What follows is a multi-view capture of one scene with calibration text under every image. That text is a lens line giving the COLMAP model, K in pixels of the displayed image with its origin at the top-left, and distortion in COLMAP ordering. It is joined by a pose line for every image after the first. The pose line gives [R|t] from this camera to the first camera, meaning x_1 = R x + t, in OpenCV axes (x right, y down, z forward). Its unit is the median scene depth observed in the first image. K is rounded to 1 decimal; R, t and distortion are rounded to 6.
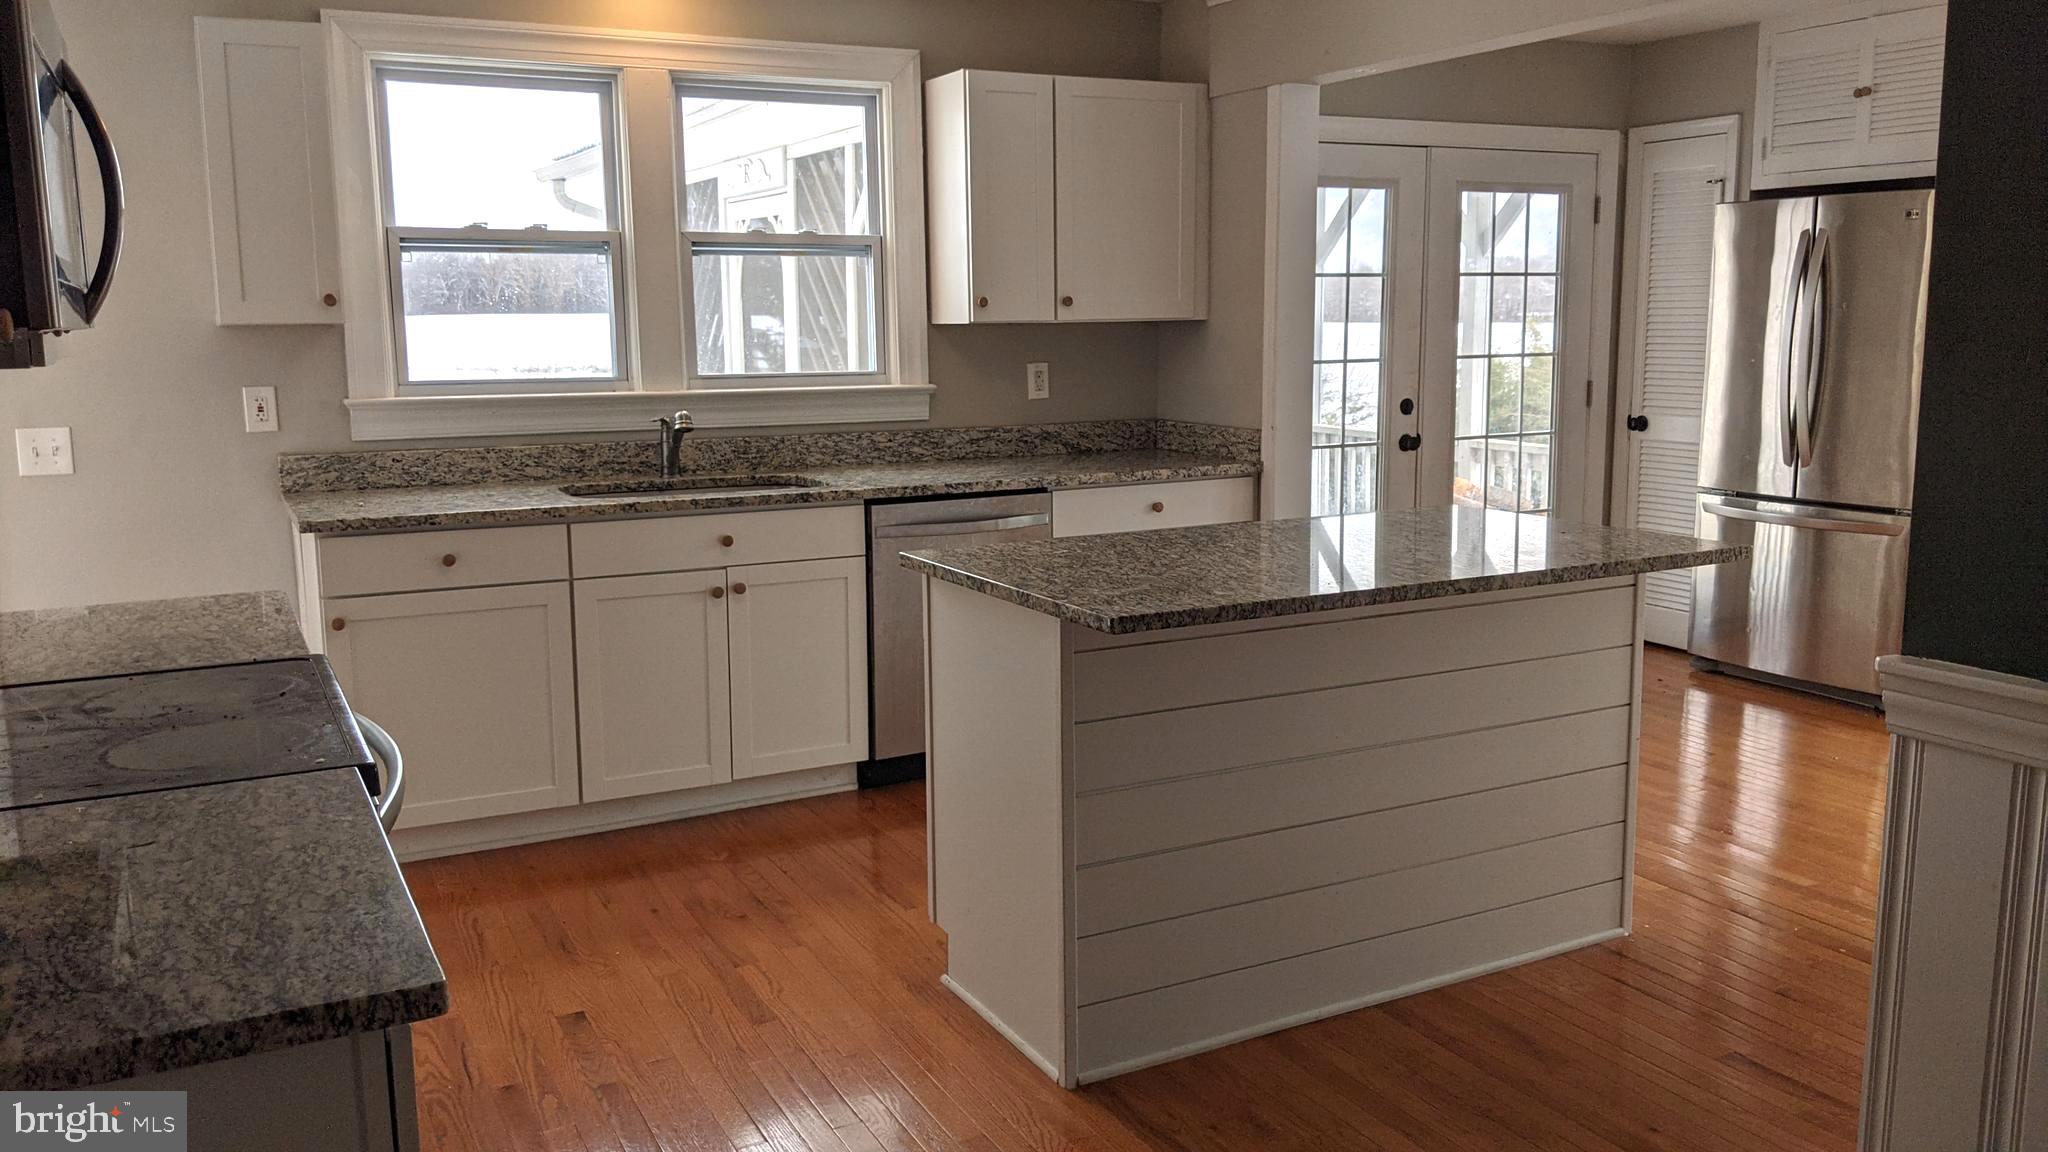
lens RADIAL K [[1627.9, 0, 1026.1], [0, 1627.9, 576.0], [0, 0, 1]] dist [0.039872, -0.046257]
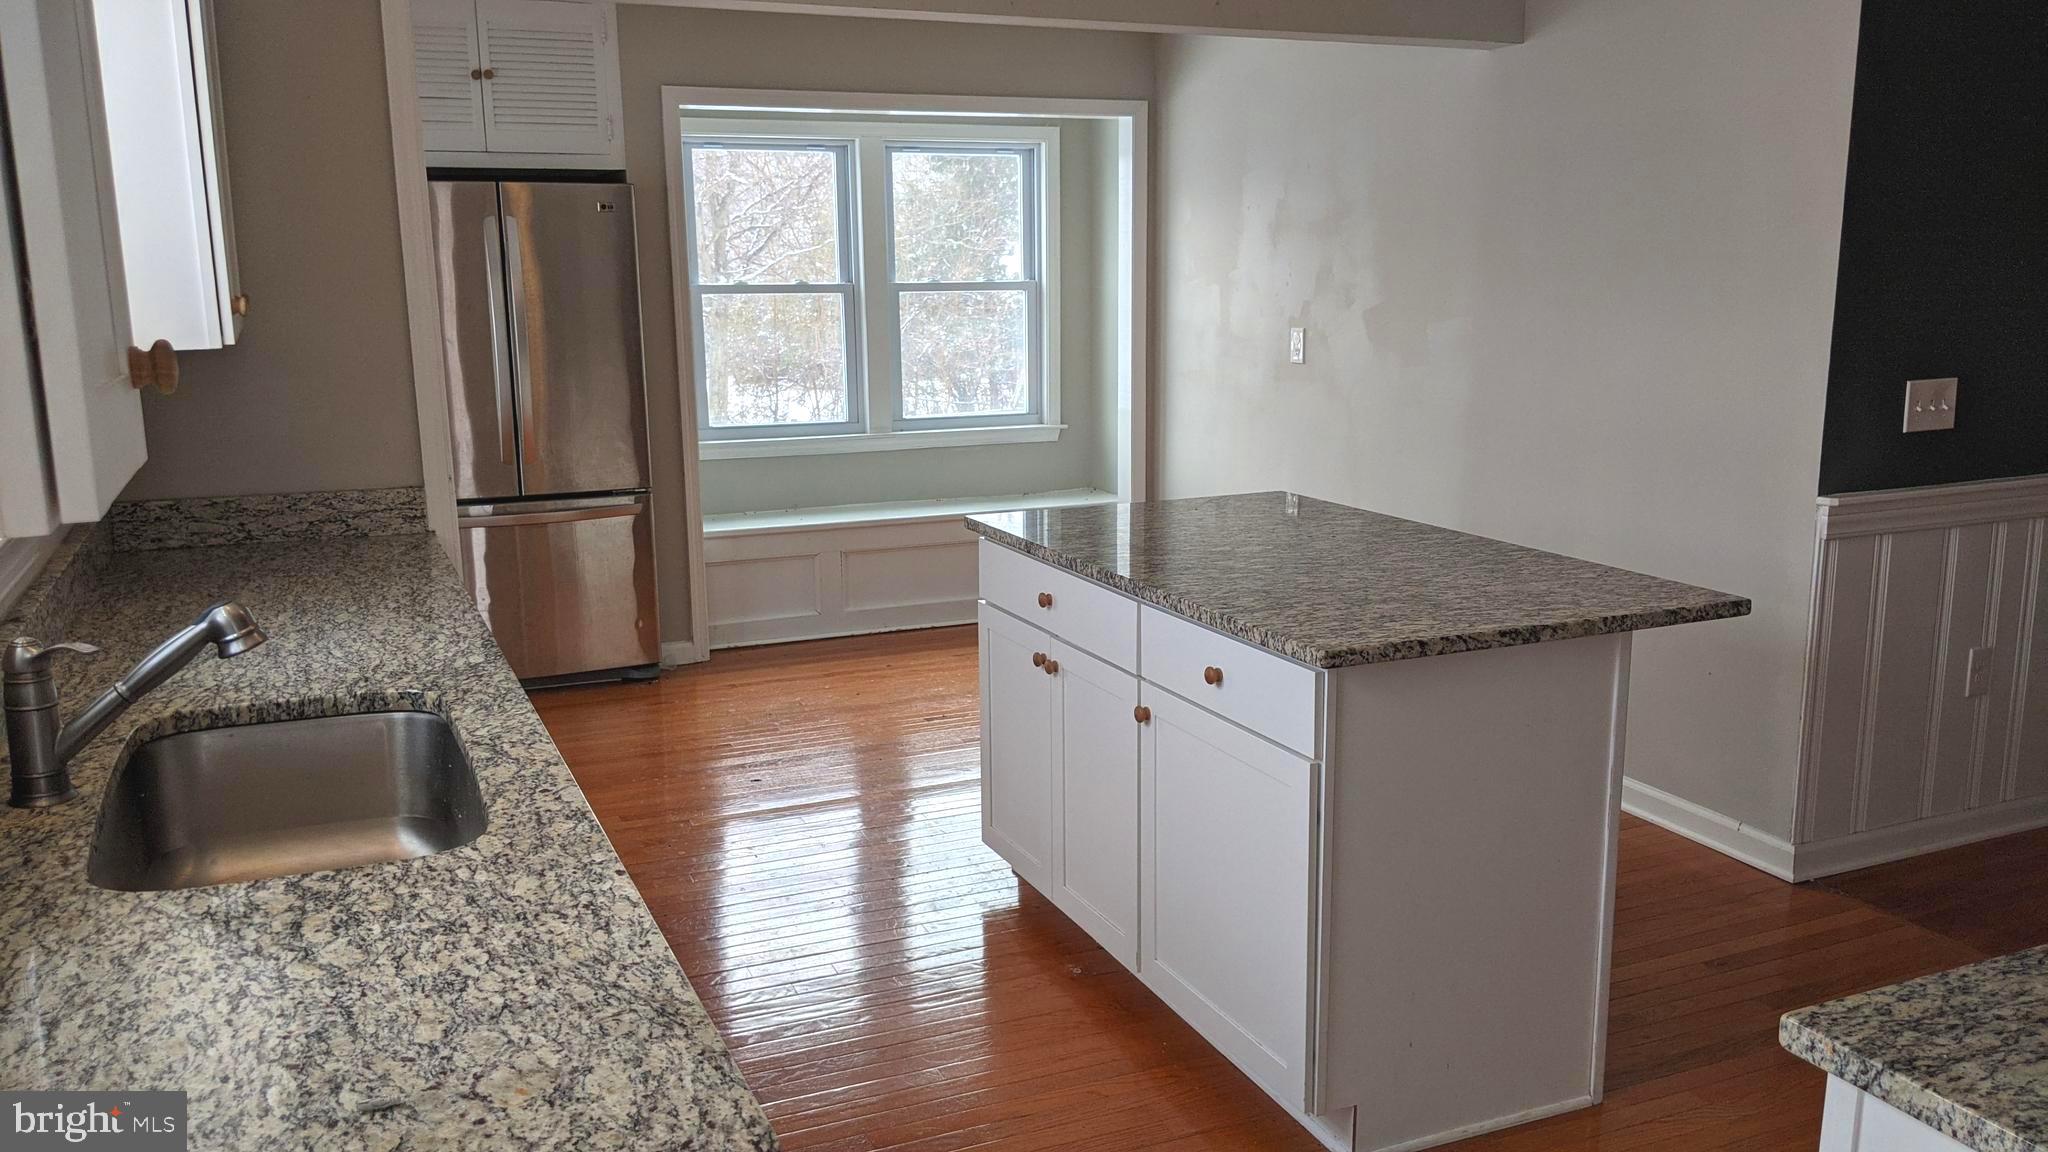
lens RADIAL K [[1627.9, 0, 1036.7], [0, 1627.9, 584.9], [0, 0, 1]] dist [0.039872, -0.046257]
pose [[0.065685, -0.185067, 0.980528, -0.469301], [0.173109, 0.969864, 0.171458, -0.110972], [-0.982710, 0.158476, 0.095742, 0.629347]]
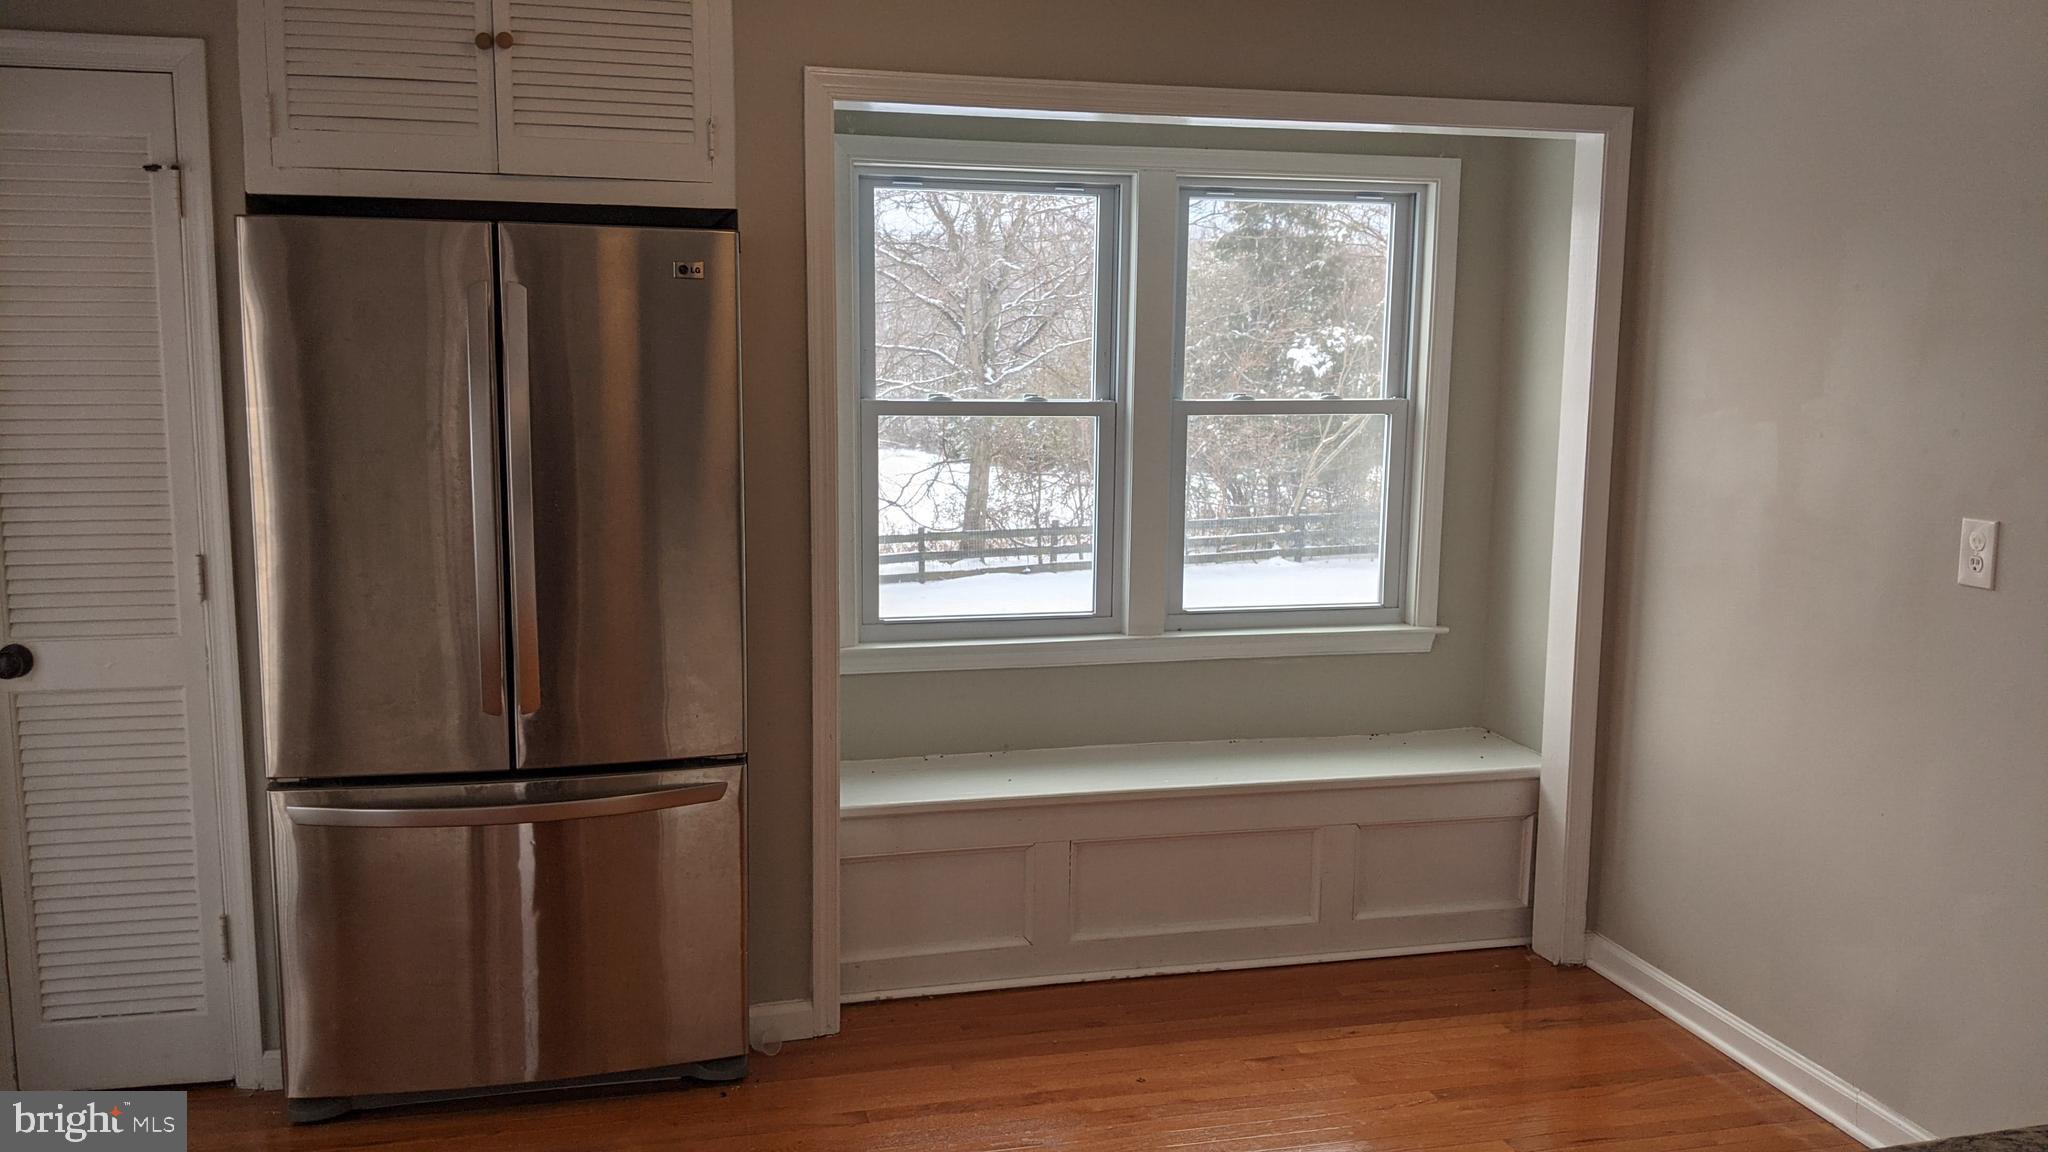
lens RADIAL K [[1627.9, 0, 979.1], [0, 1627.9, 573.4], [0, 0, 1]] dist [0.039872, -0.046257]
pose [[0.263424, -0.117480, 0.957500, -0.003728], [0.146422, 0.985926, 0.080684, -0.135508], [-0.953503, 0.118945, 0.276918, 0.704092]]
